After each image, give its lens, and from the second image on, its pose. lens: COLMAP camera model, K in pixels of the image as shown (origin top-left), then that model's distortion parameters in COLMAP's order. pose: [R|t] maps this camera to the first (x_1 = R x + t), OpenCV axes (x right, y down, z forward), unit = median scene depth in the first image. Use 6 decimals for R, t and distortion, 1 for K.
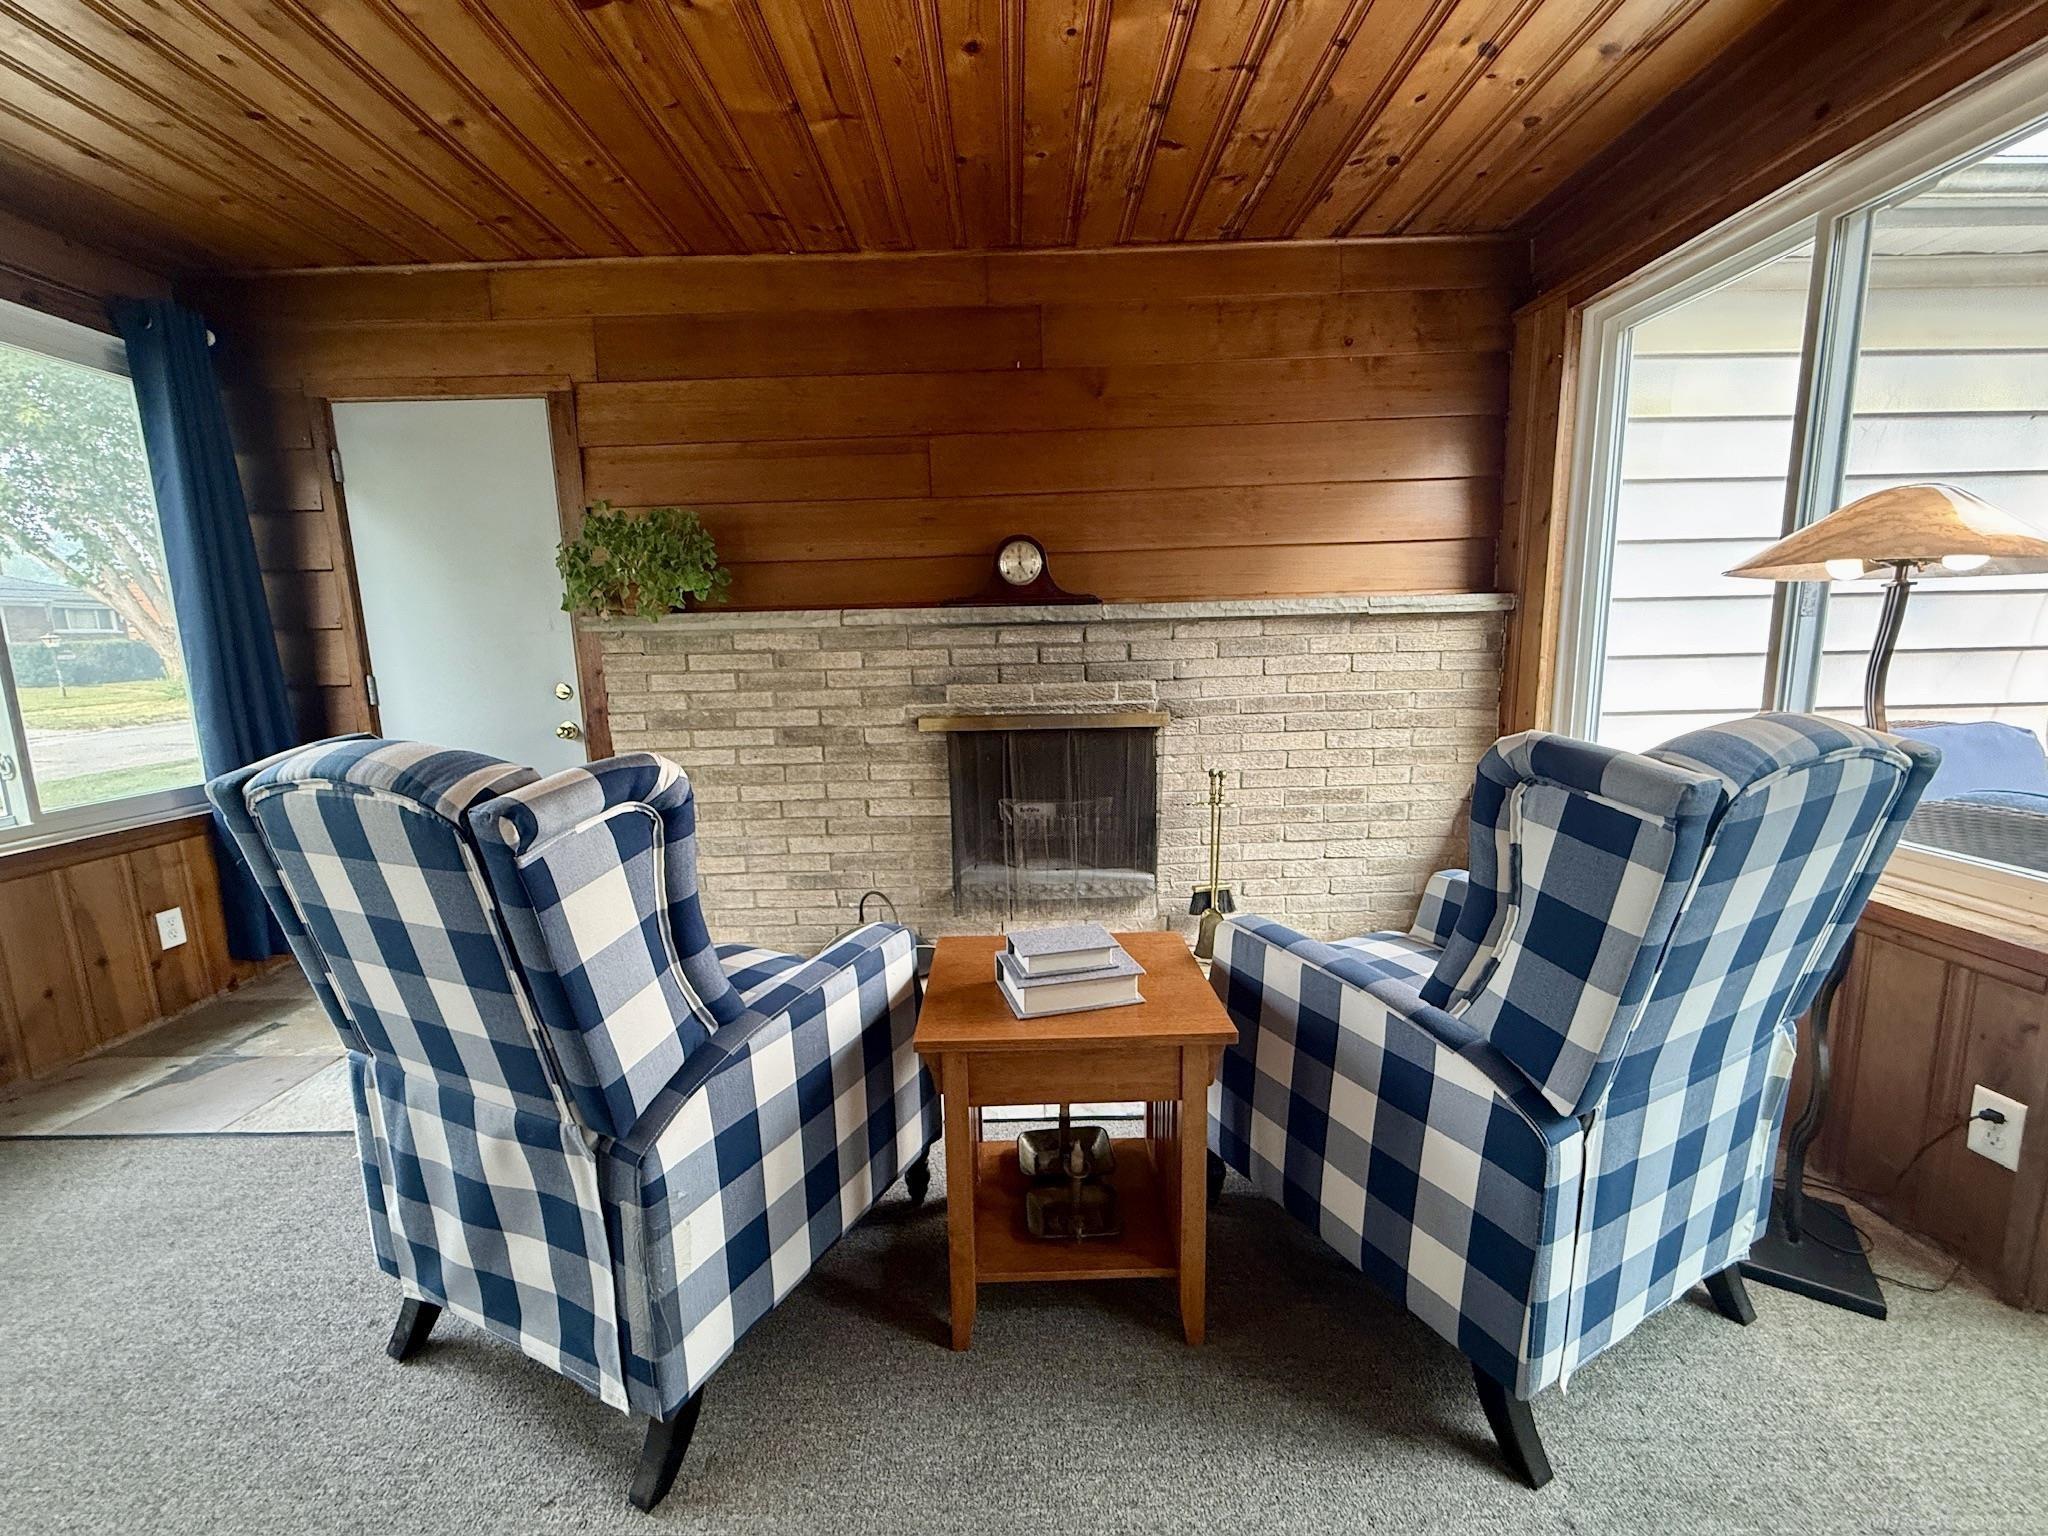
lens RADIAL K [[824.5, 0, 1021.1], [0, 824.5, 769.9], [0, 0, 1]] dist [-0.001654, -0.000264]
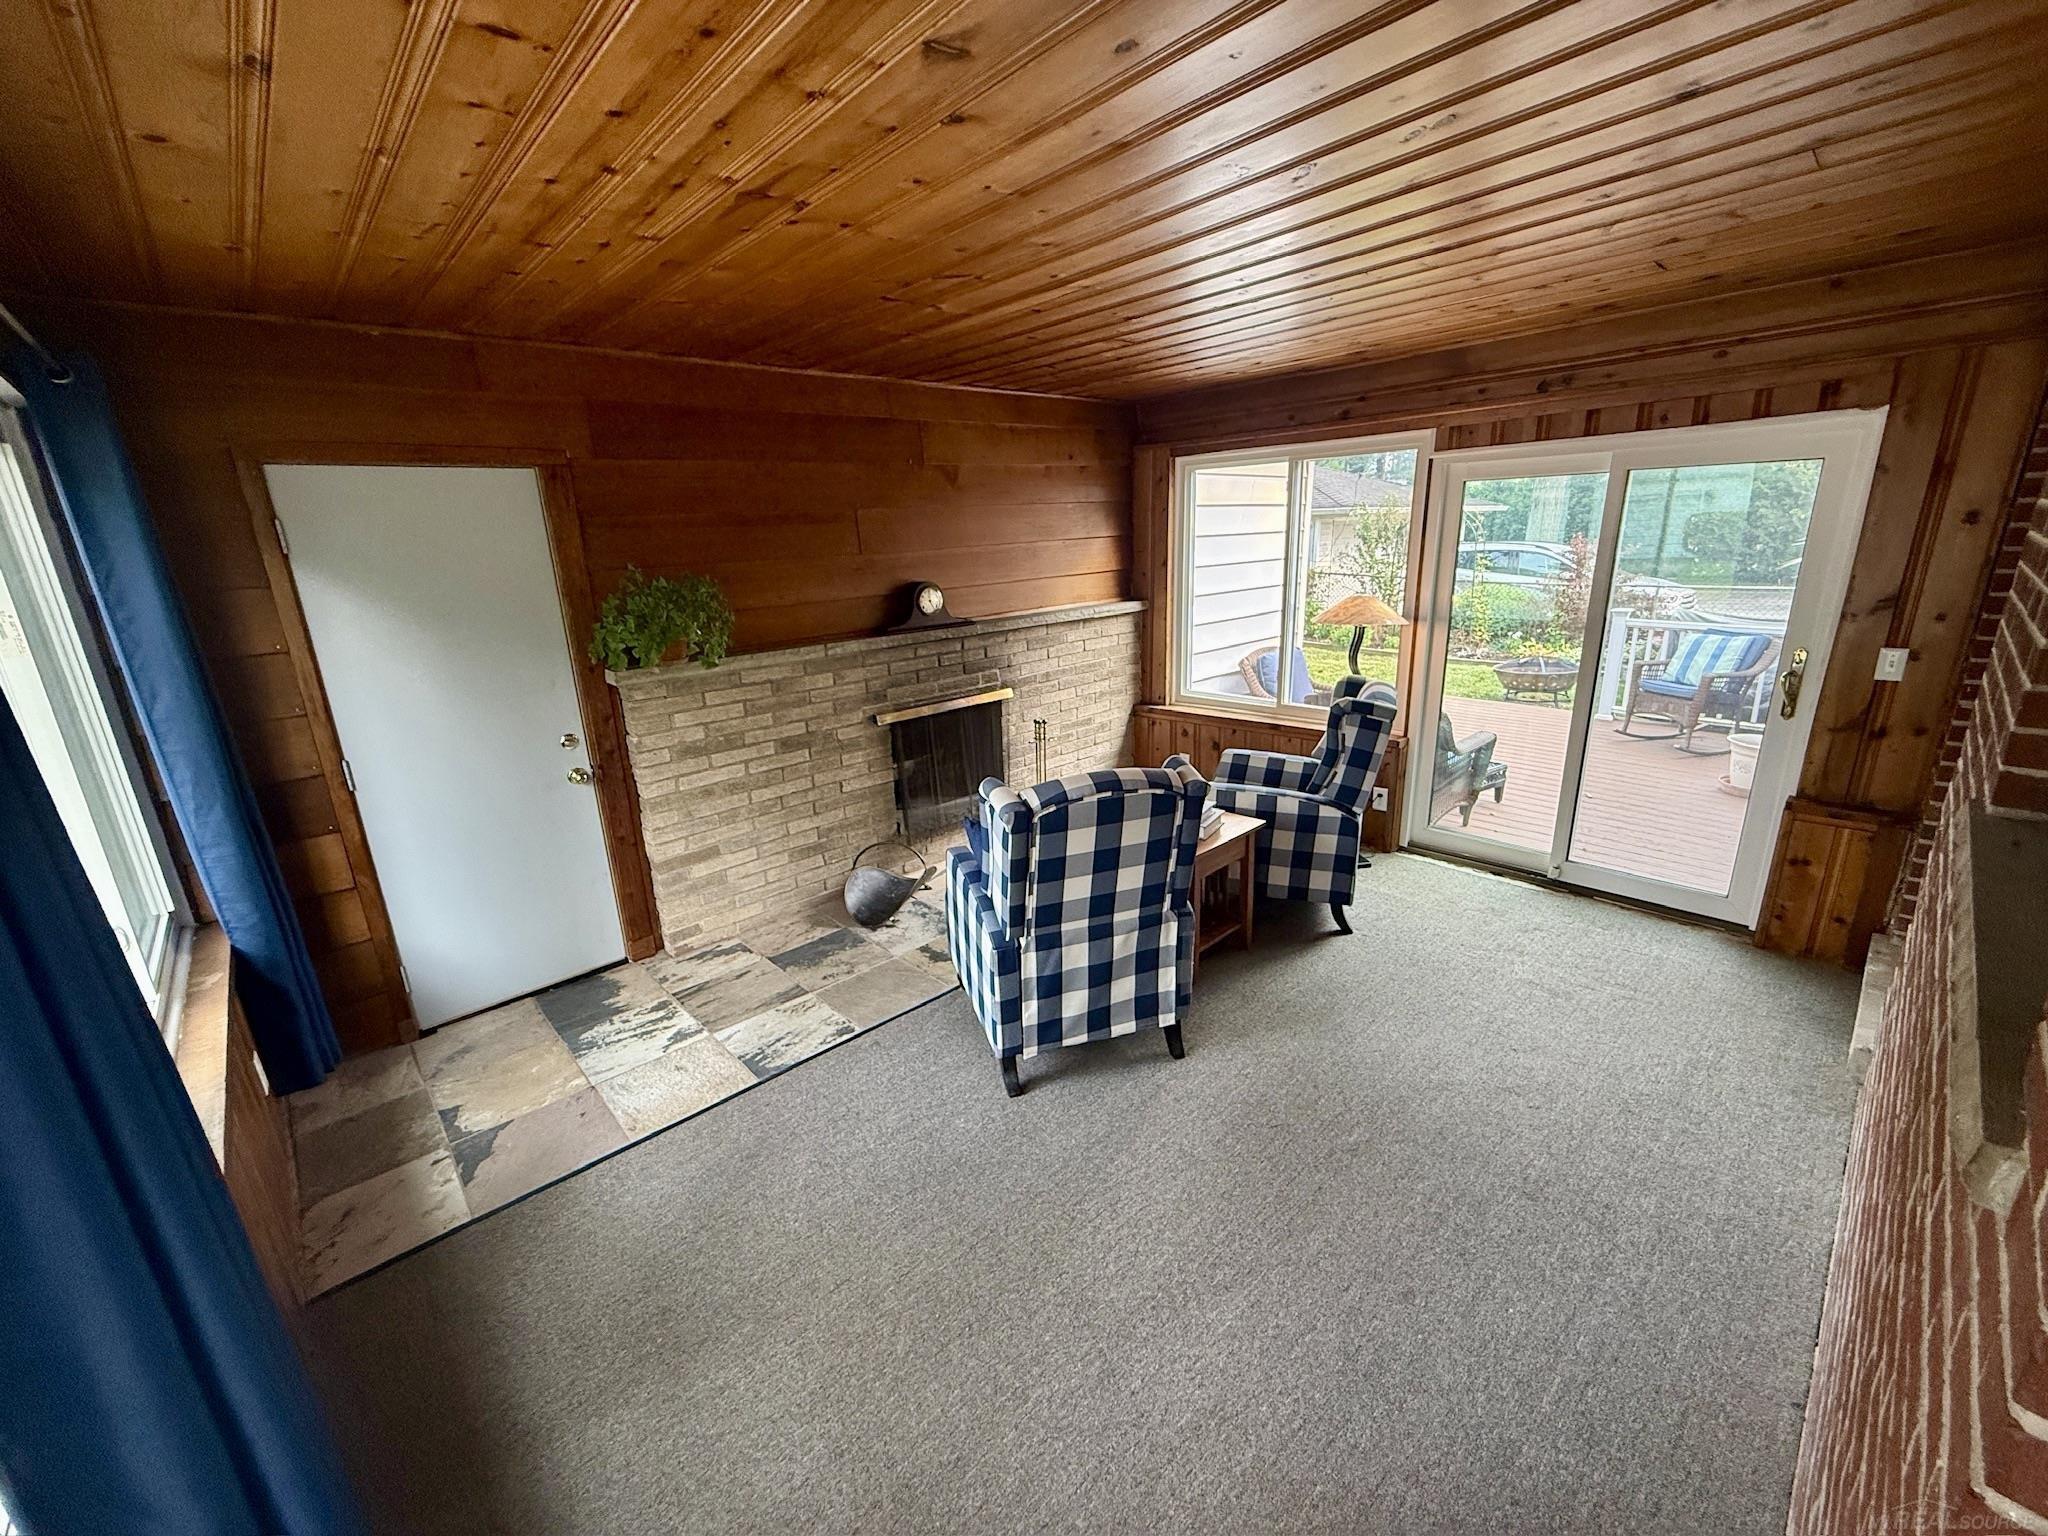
lens RADIAL K [[824.5, 0, 991.4], [0, 824.5, 774.4], [0, 0, 1]] dist [-0.001654, -0.000264]
pose [[0.746536, -0.197350, 0.635402, -0.880555], [0.133206, 0.979995, 0.147873, -0.145344], [-0.651874, -0.025753, 0.757890, -0.182600]]
